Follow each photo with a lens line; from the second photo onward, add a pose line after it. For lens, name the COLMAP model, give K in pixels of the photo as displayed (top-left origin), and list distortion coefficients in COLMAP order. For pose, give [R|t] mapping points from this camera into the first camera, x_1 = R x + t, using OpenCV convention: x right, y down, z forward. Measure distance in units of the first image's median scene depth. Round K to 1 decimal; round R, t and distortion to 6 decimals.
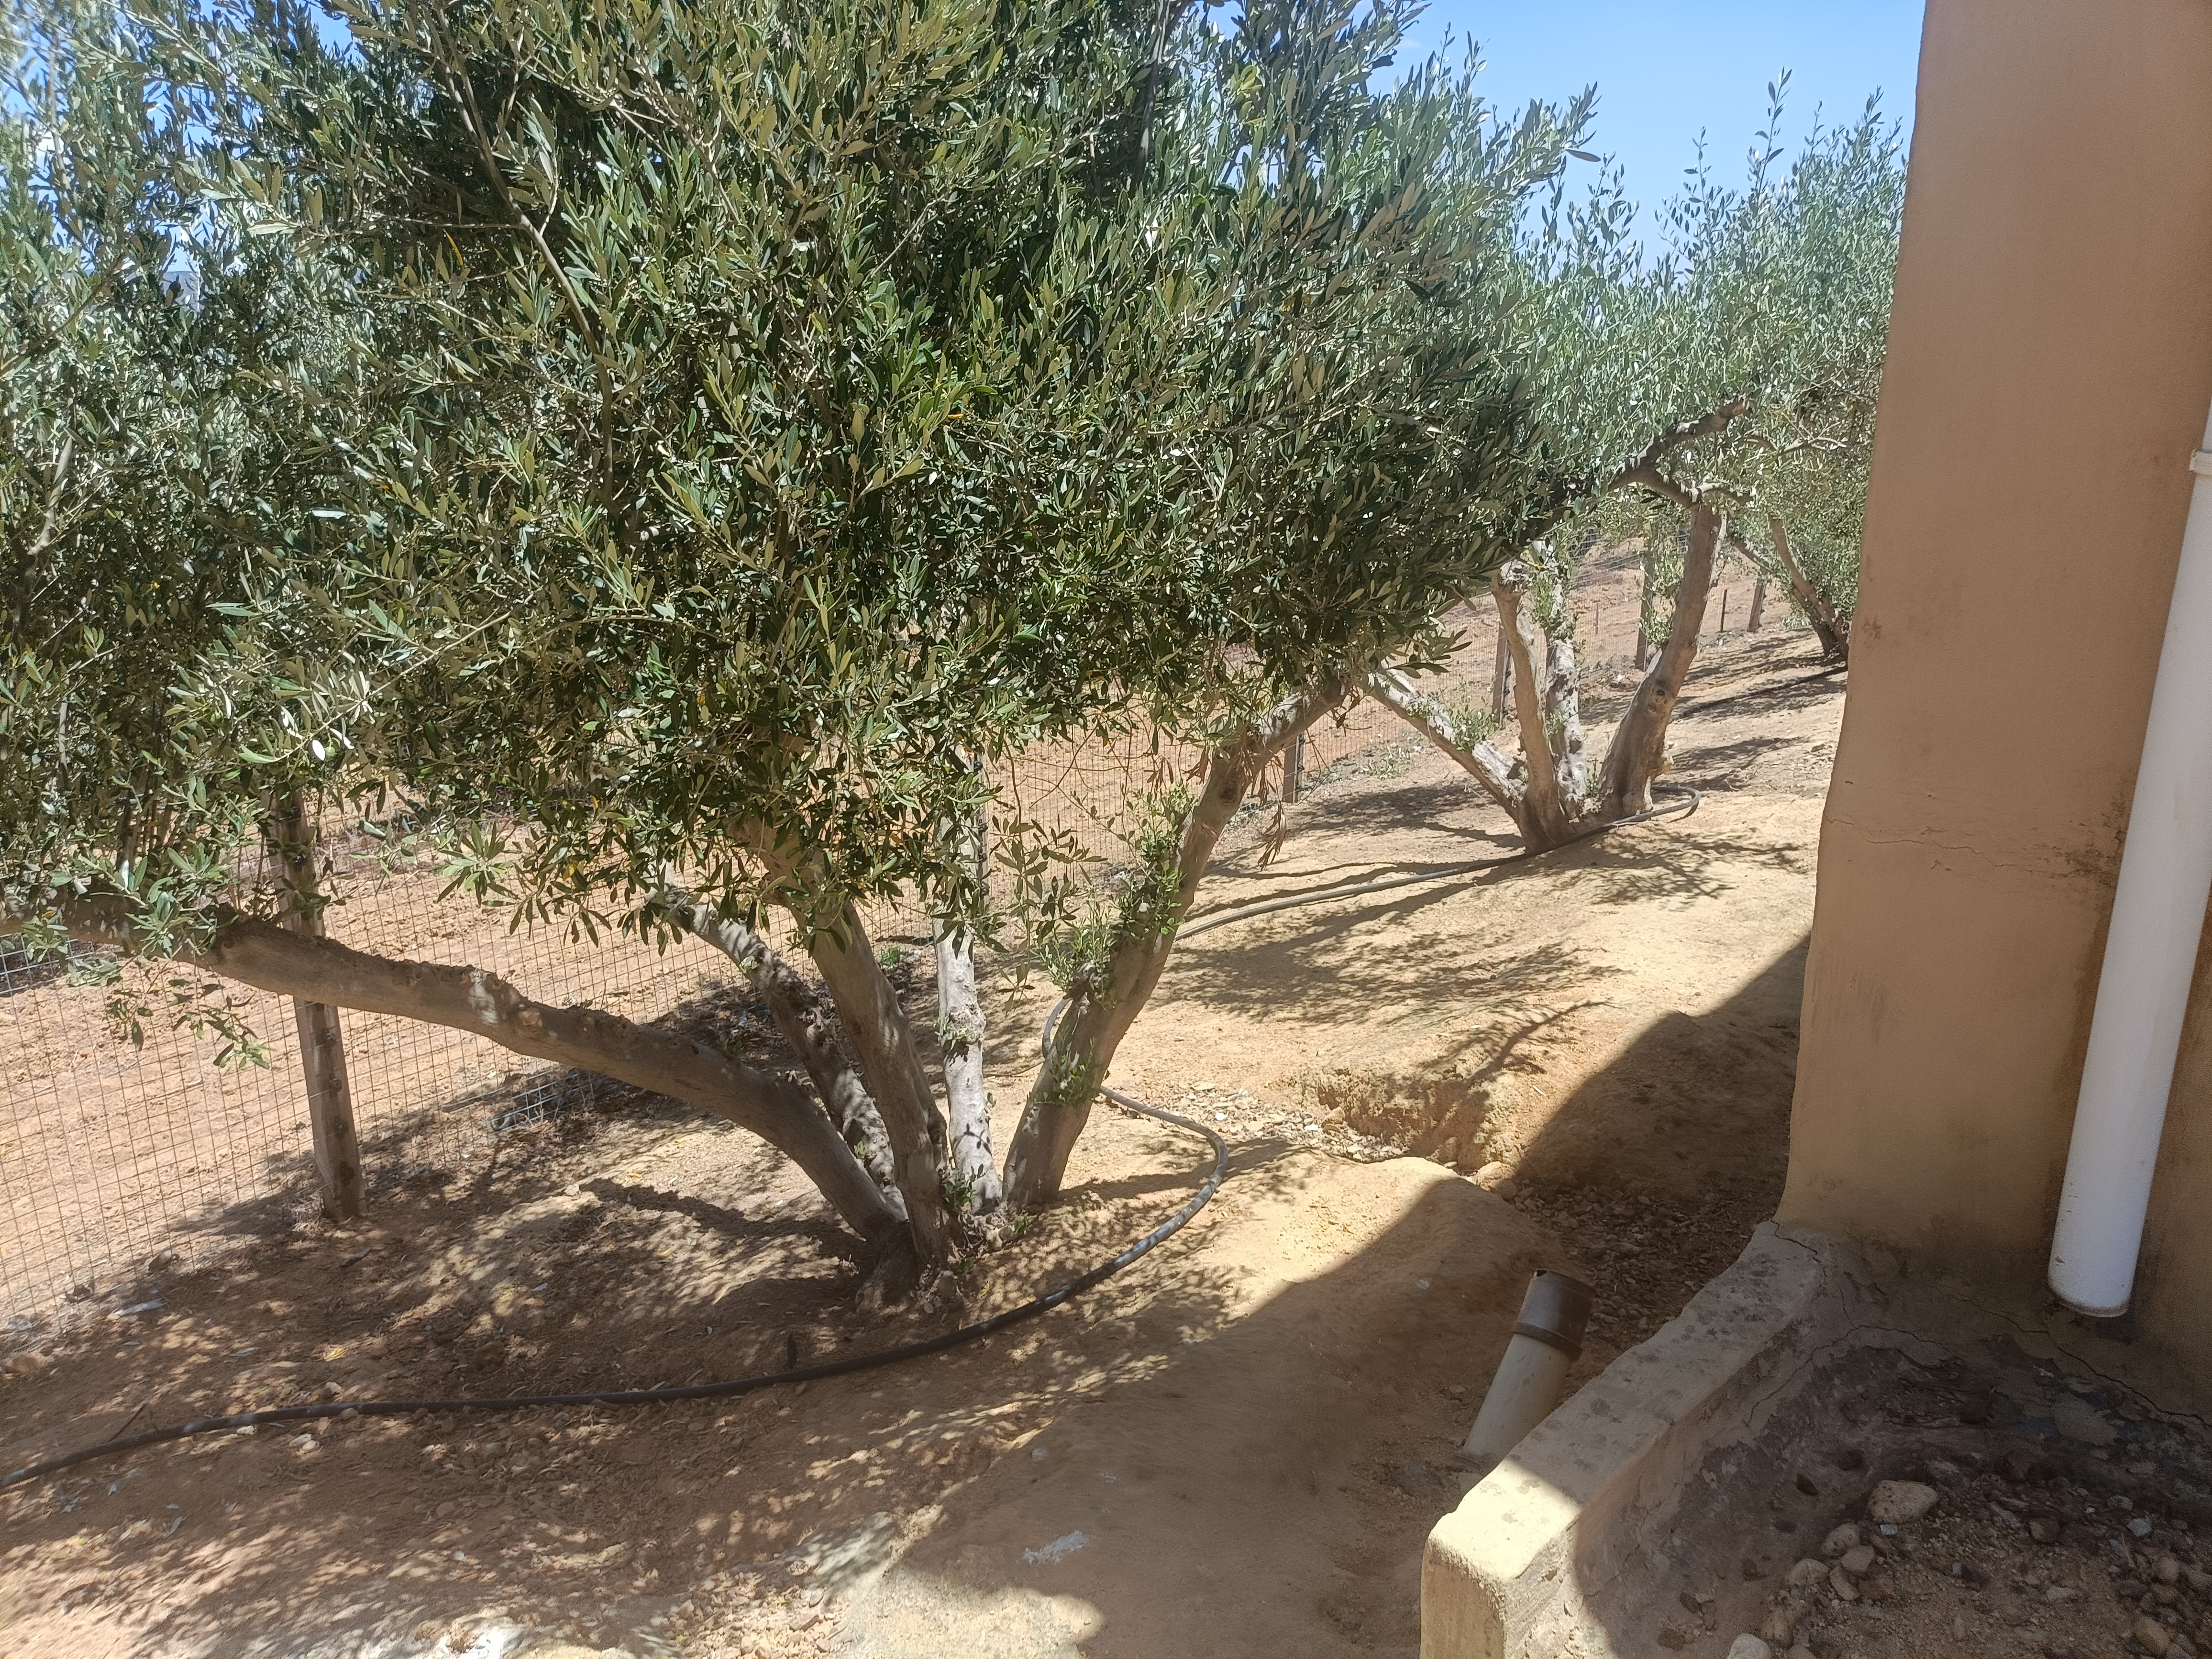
lens RADIAL K [[1662.5, 0, 1106.0], [0, 1662.5, 829.5], [0, 0, 1]] dist [0.019958, 0.003542]
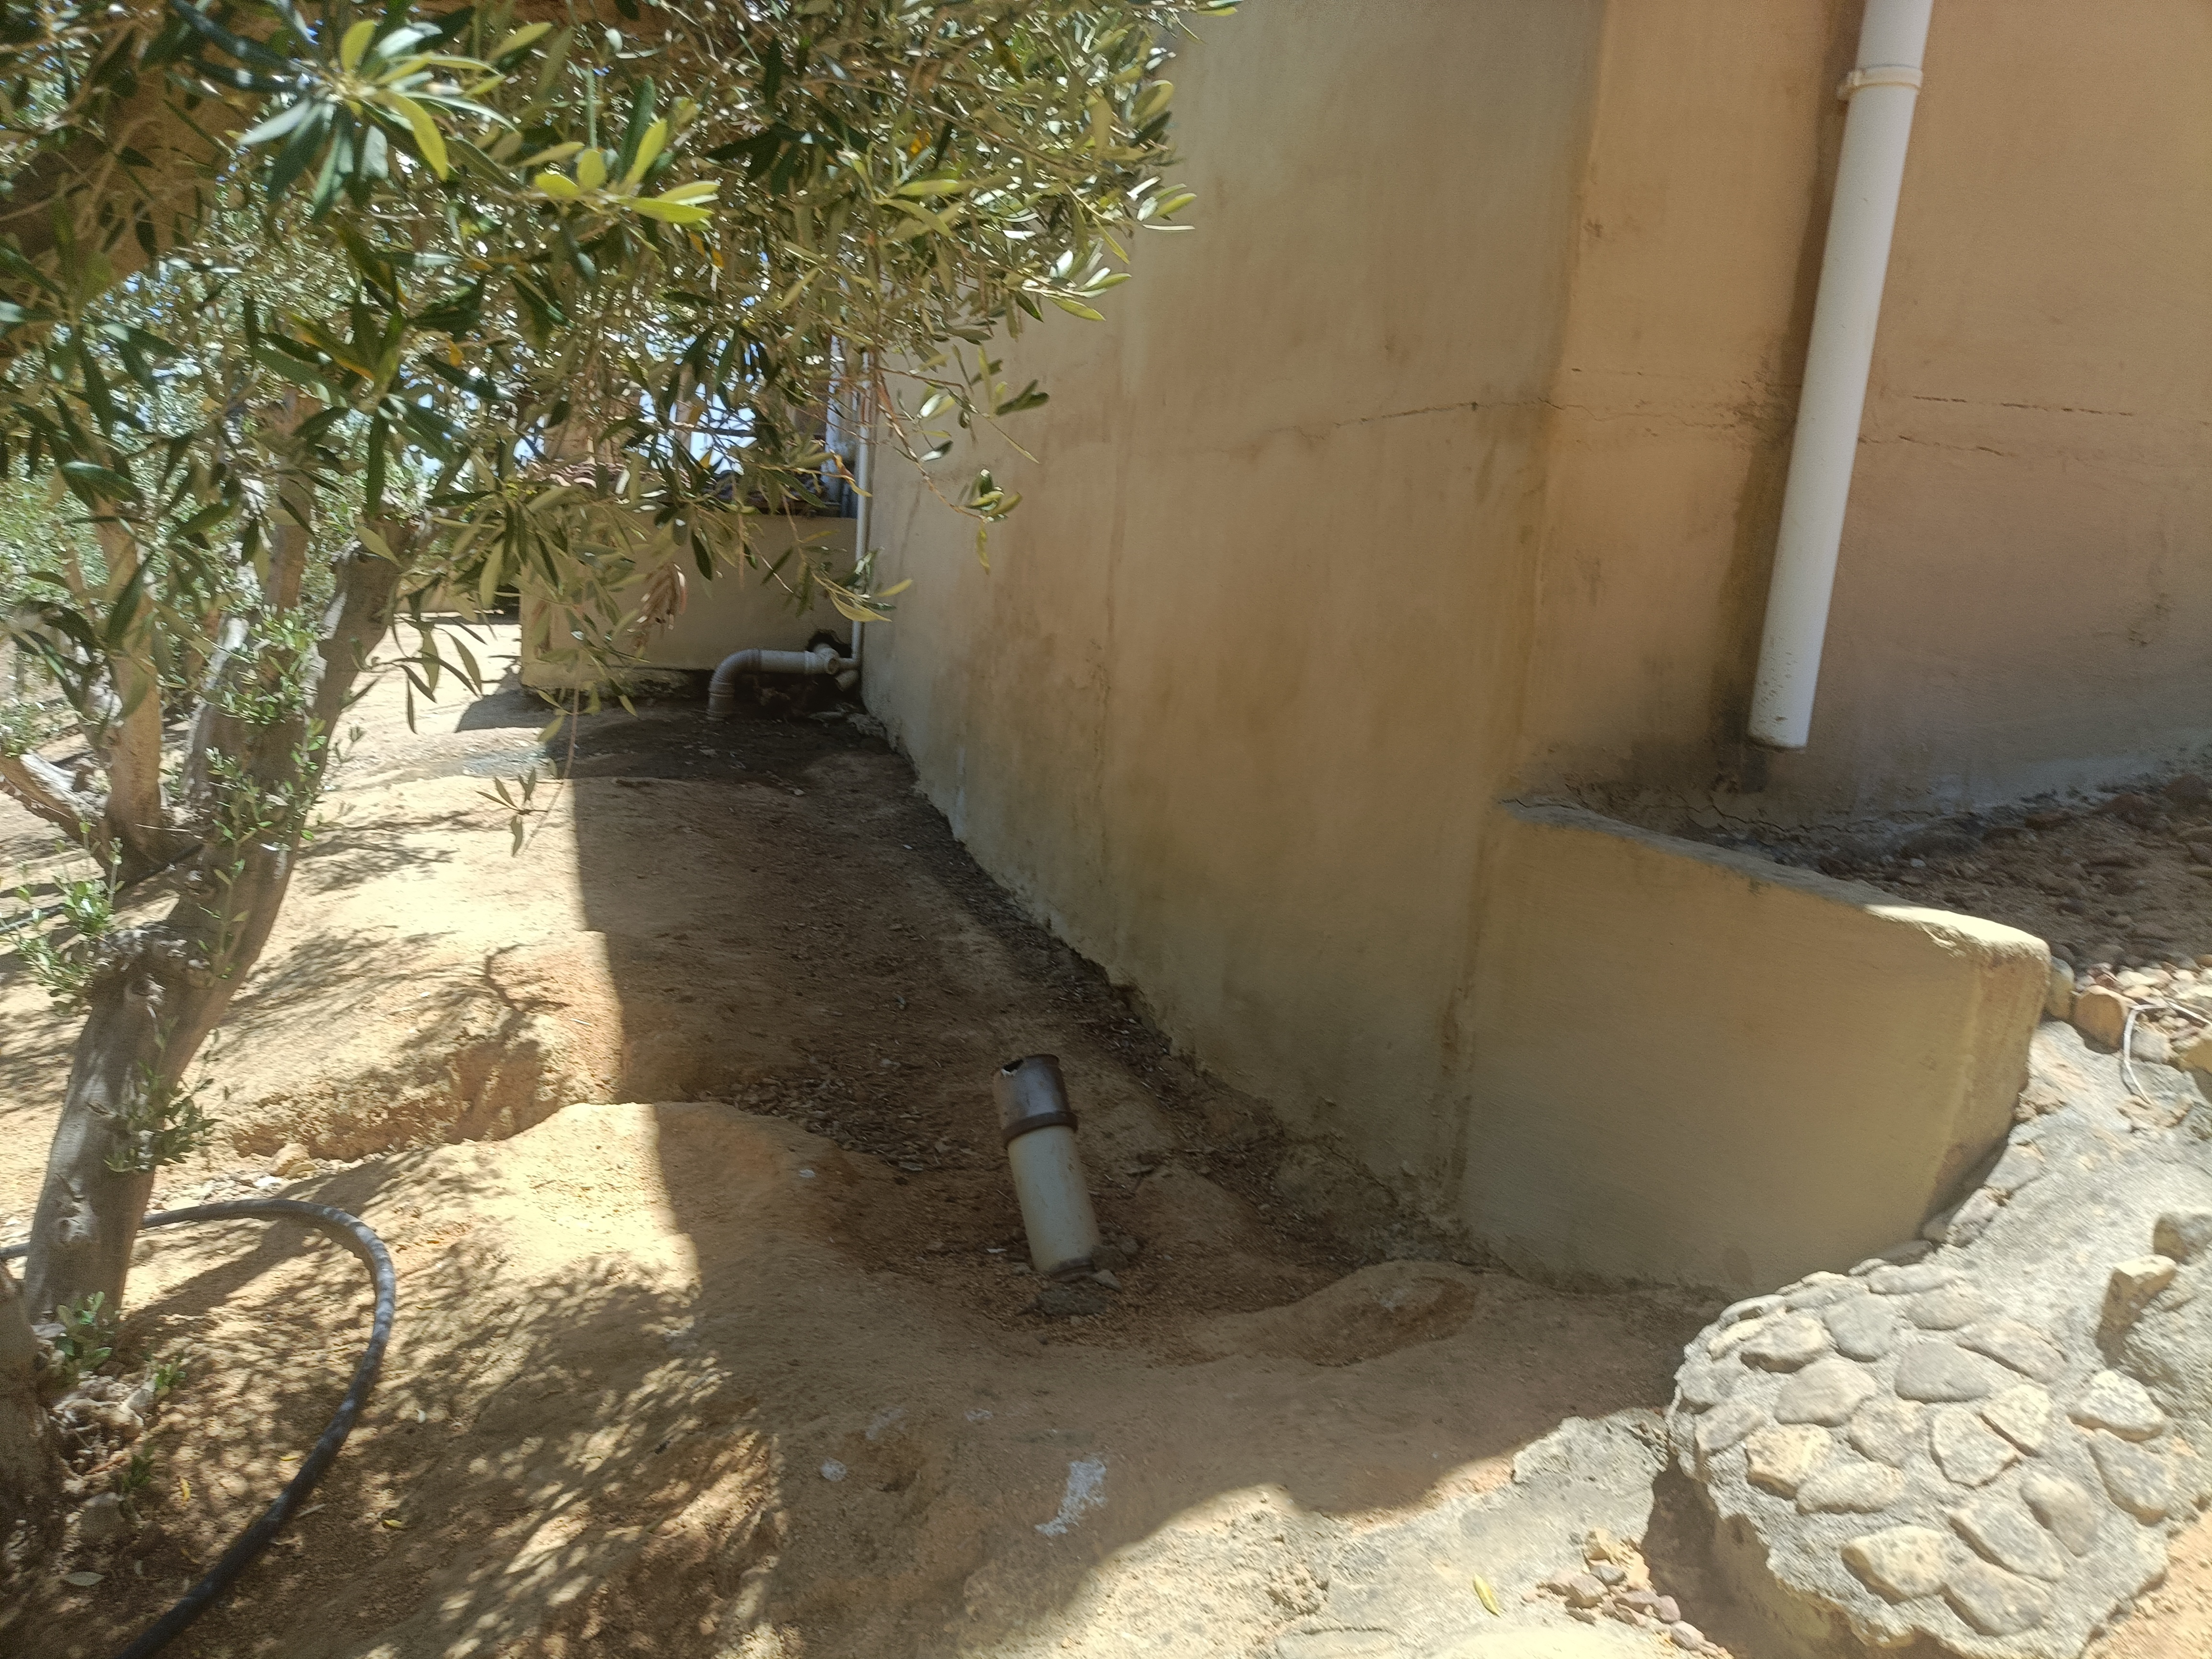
lens RADIAL K [[1662.5, 0, 1106.0], [0, 1662.5, 829.5], [0, 0, 1]] dist [0.019958, 0.003542]
pose [[0.478603, -0.124753, 0.869124, -0.333324], [0.190154, 0.981090, 0.036112, 0.079784], [-0.857194, 0.147984, 0.493275, 0.338044]]
